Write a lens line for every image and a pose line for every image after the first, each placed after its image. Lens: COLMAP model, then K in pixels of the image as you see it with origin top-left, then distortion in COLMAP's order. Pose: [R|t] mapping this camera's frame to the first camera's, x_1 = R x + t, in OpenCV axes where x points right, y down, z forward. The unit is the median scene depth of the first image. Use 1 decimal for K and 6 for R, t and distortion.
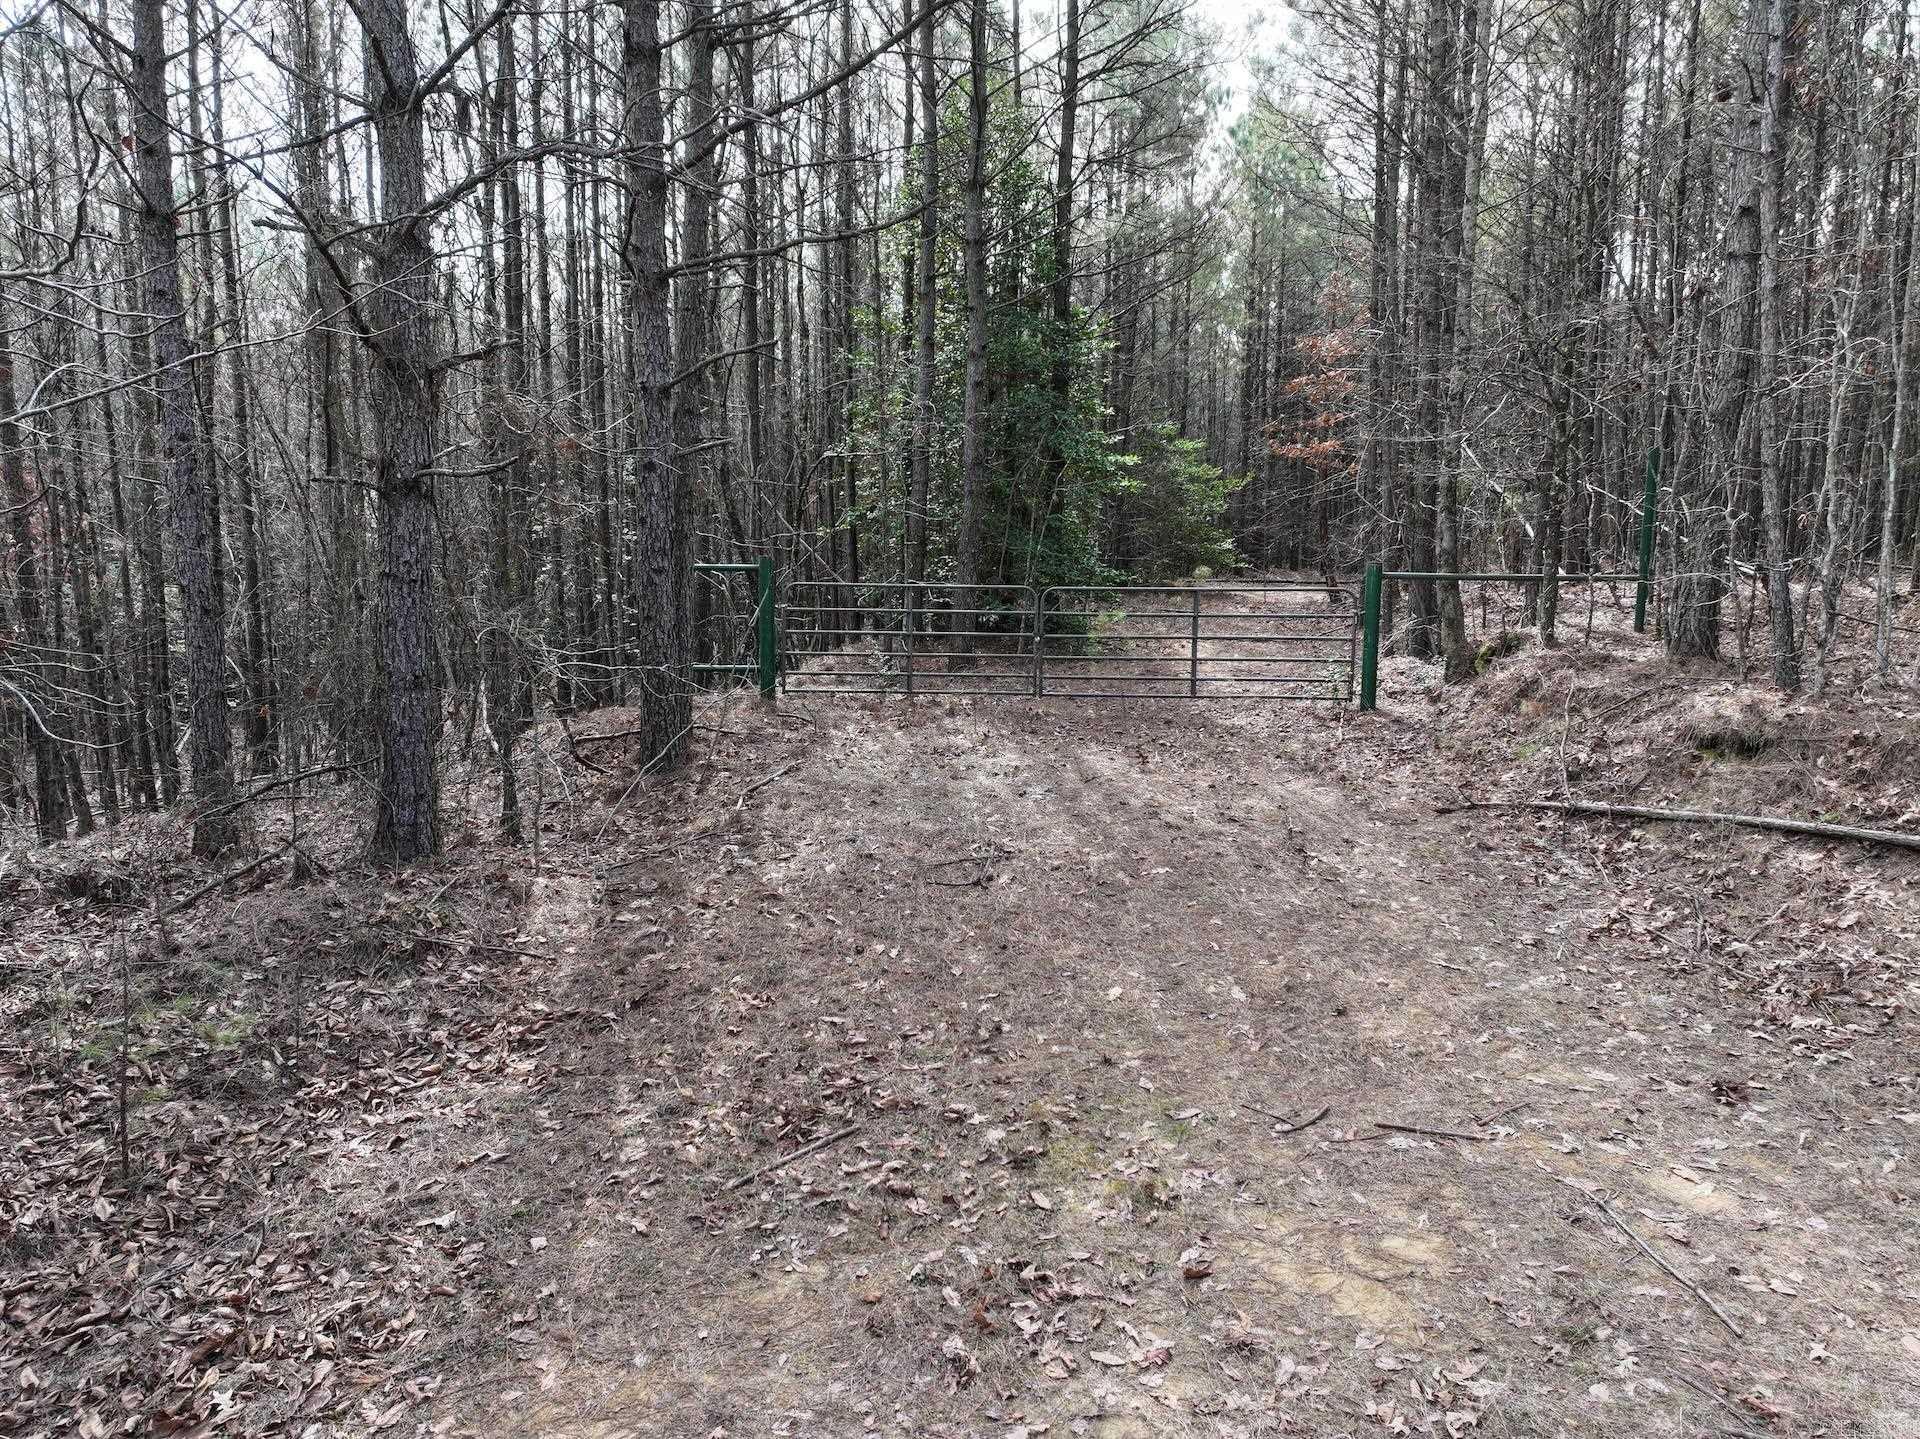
lens RADIAL K [[1362.4, 0, 960.0], [0, 1362.4, 719.5], [0, 0, 1]] dist [-0.015278, 0.026153]
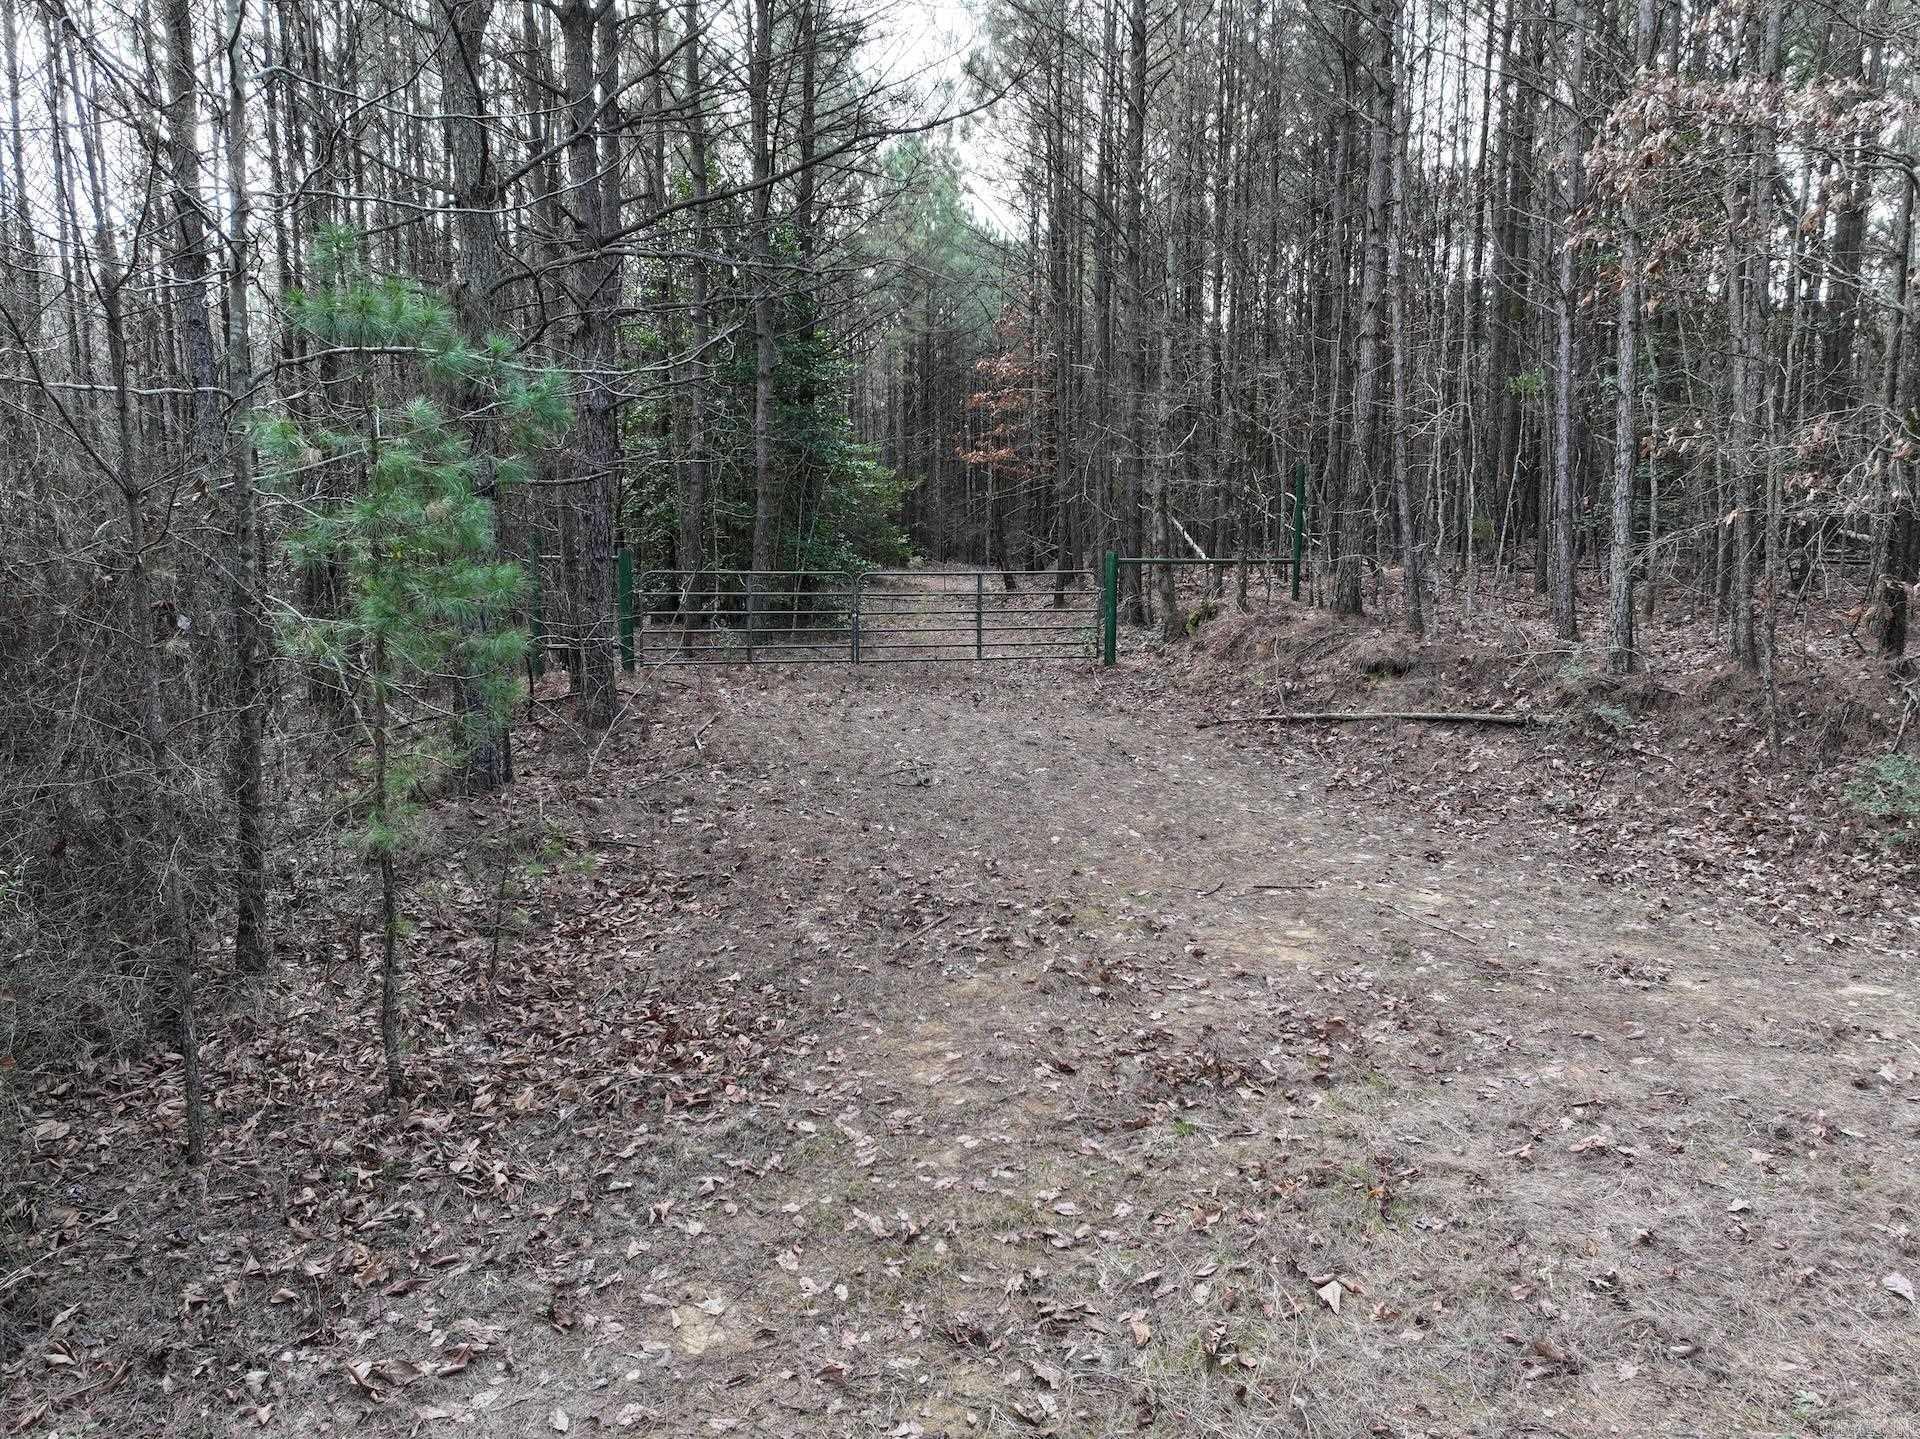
lens RADIAL K [[1362.4, 0, 960.0], [0, 1362.4, 719.5], [0, 0, 1]] dist [-0.015278, 0.026153]
pose [[0.957873, -0.041929, 0.284114, -0.291315], [0.041242, 0.999114, 0.008404, 0.039639], [-0.284214, 0.003667, 0.958754, -0.281931]]
